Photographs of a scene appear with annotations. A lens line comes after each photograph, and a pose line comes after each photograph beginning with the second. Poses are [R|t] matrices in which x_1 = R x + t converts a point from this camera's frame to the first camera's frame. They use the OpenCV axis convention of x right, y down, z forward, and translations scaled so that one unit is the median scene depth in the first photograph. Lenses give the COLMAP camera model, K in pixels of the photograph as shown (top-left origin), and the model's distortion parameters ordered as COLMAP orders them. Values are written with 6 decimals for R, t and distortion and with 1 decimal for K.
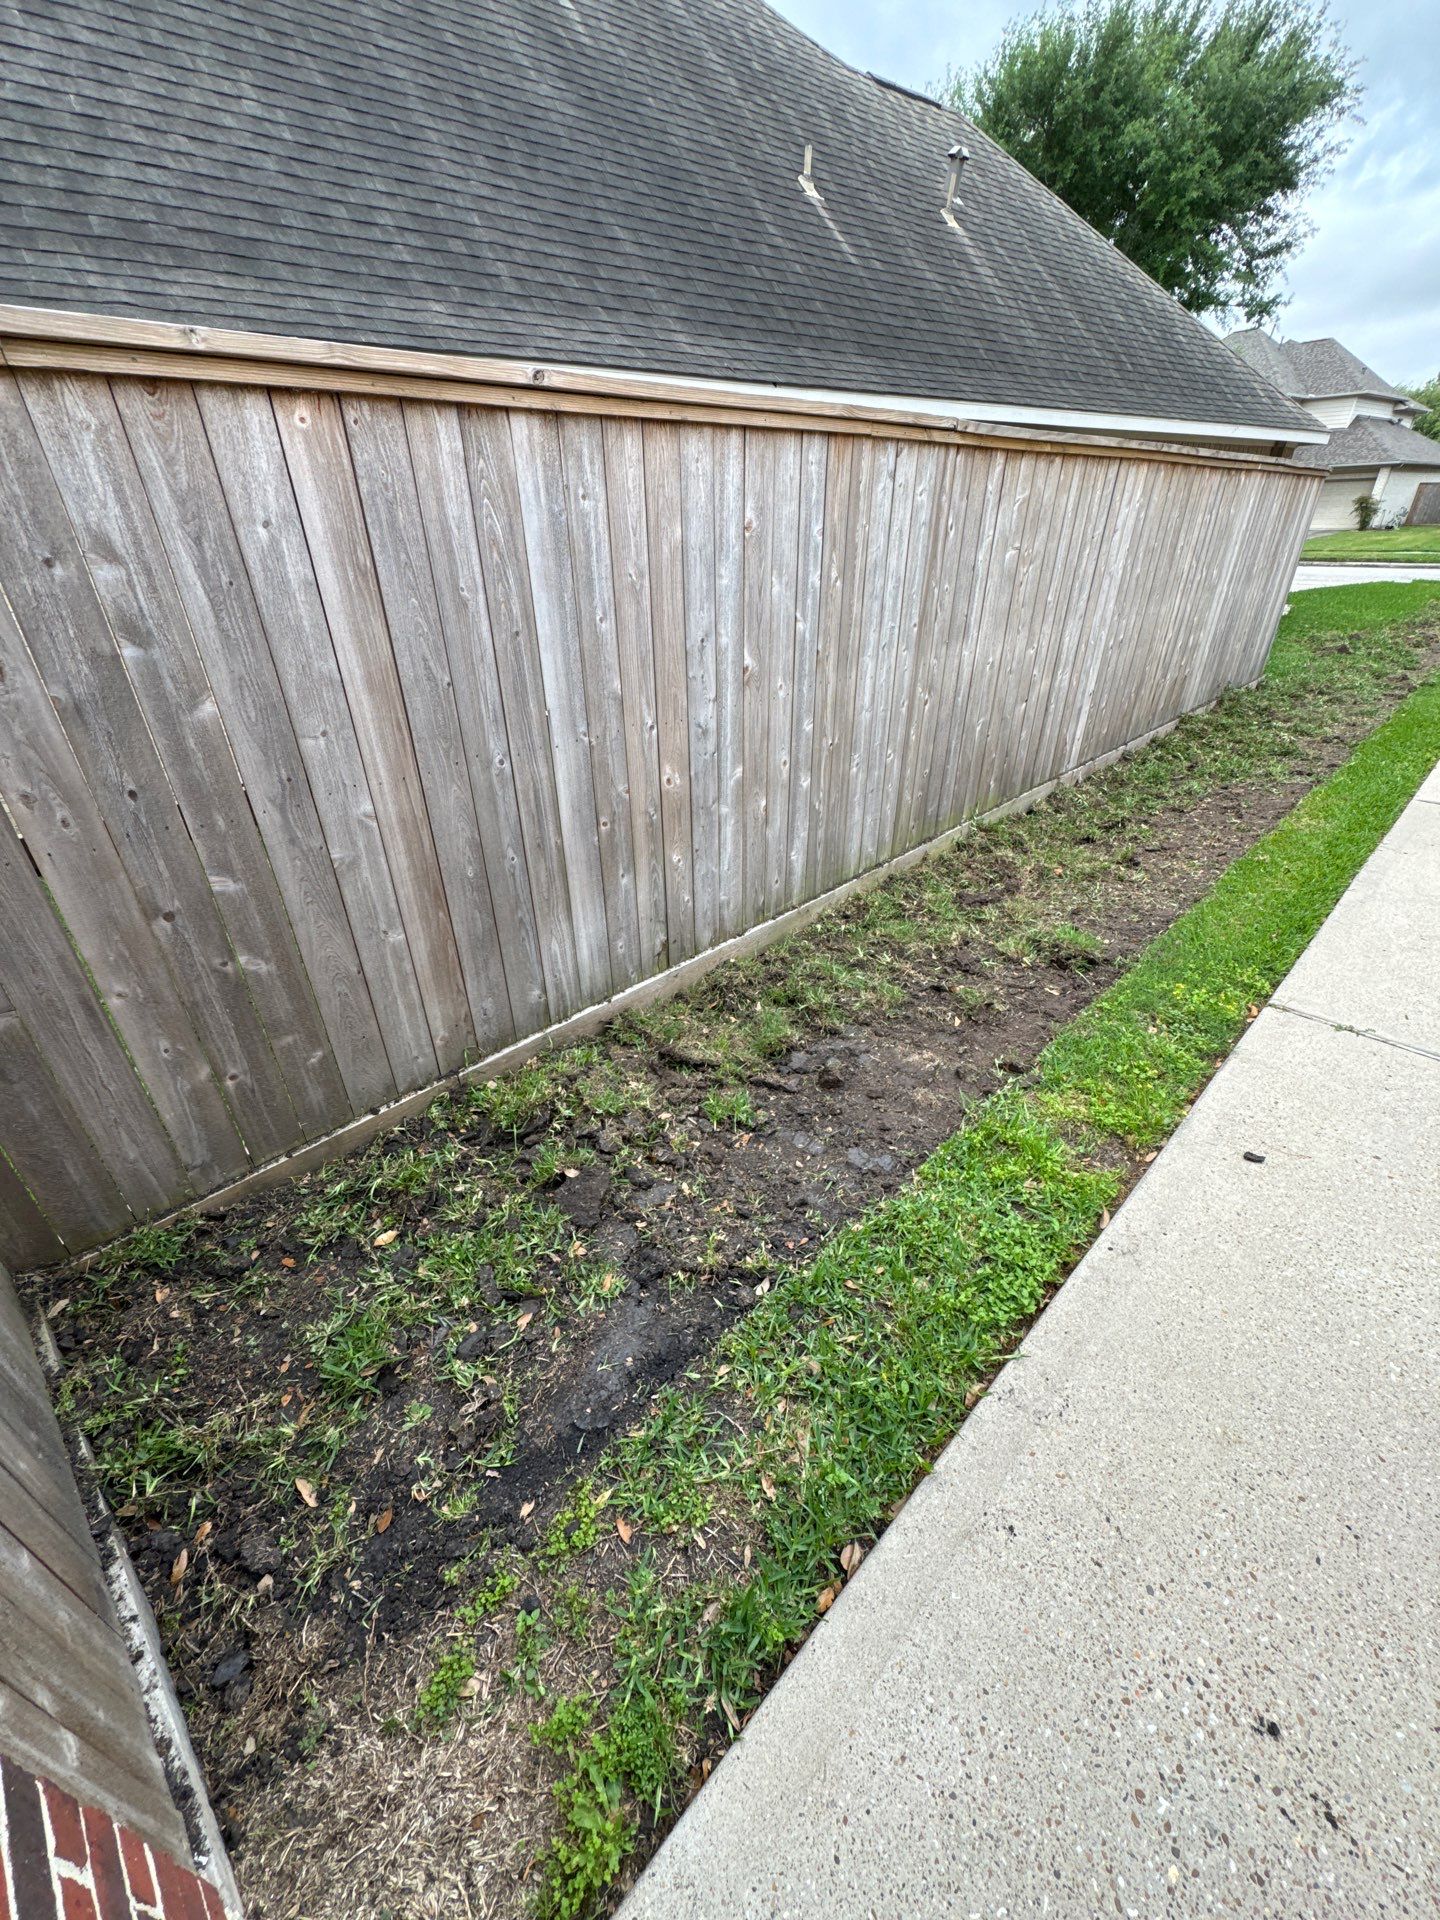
lens RADIAL K [[761.6, 0, 723.3], [0, 761.6, 952.6], [0, 0, 1]] dist [-0.002192, 0.000680]
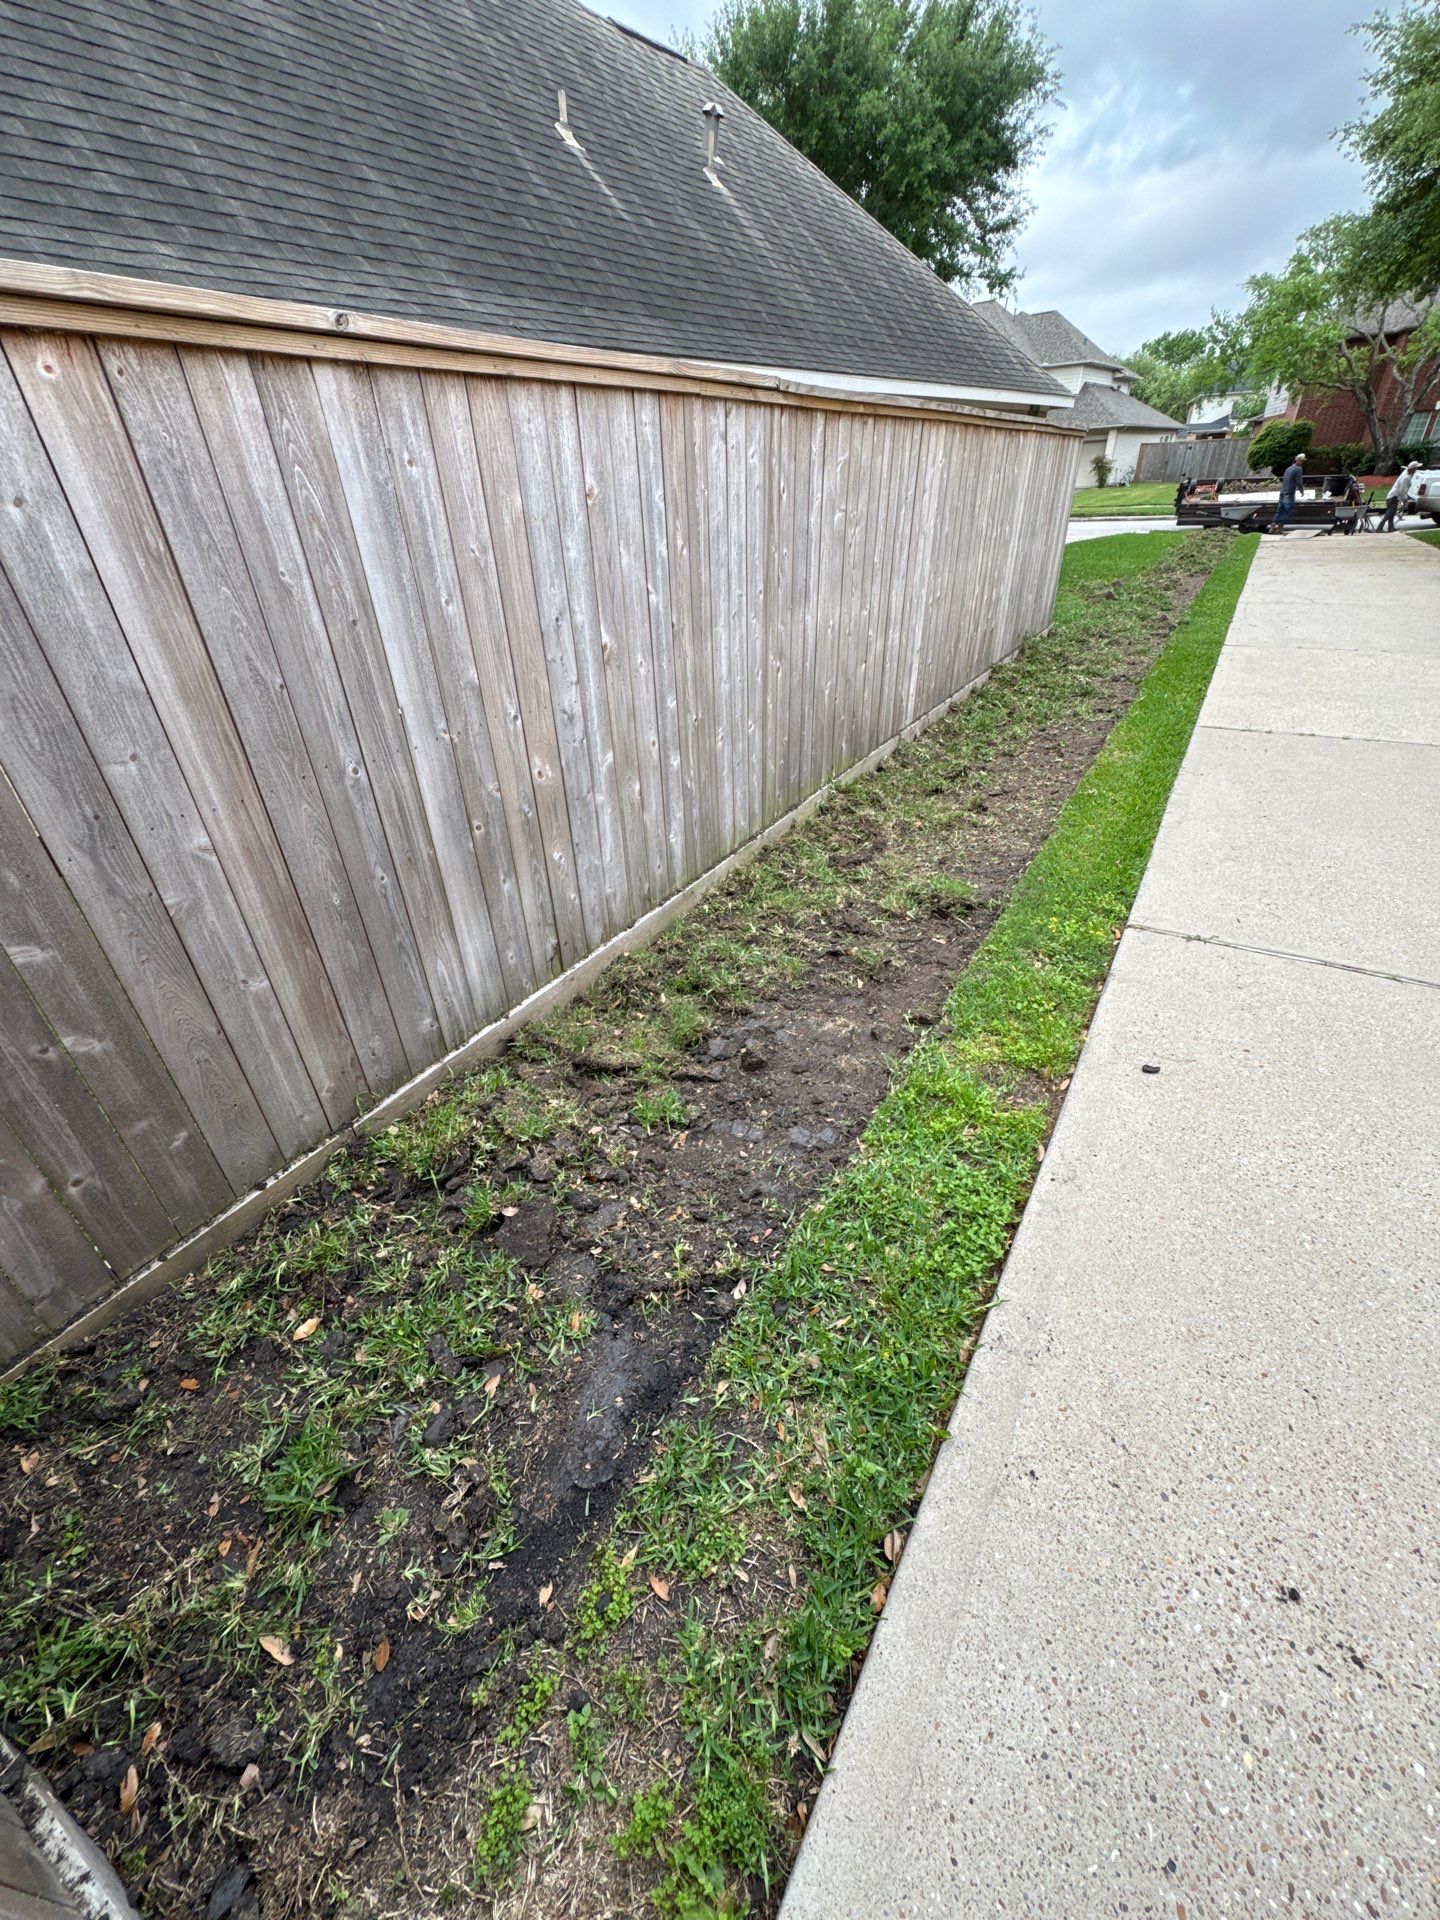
lens RADIAL K [[761.6, 0, 719.5], [0, 761.6, 952.4], [0, 0, 1]] dist [-0.002192, 0.000680]
pose [[0.972459, -0.140322, 0.186100, -0.083221], [0.135321, 0.990019, 0.039373, -0.022206], [-0.189768, -0.013106, 0.981741, 0.058406]]
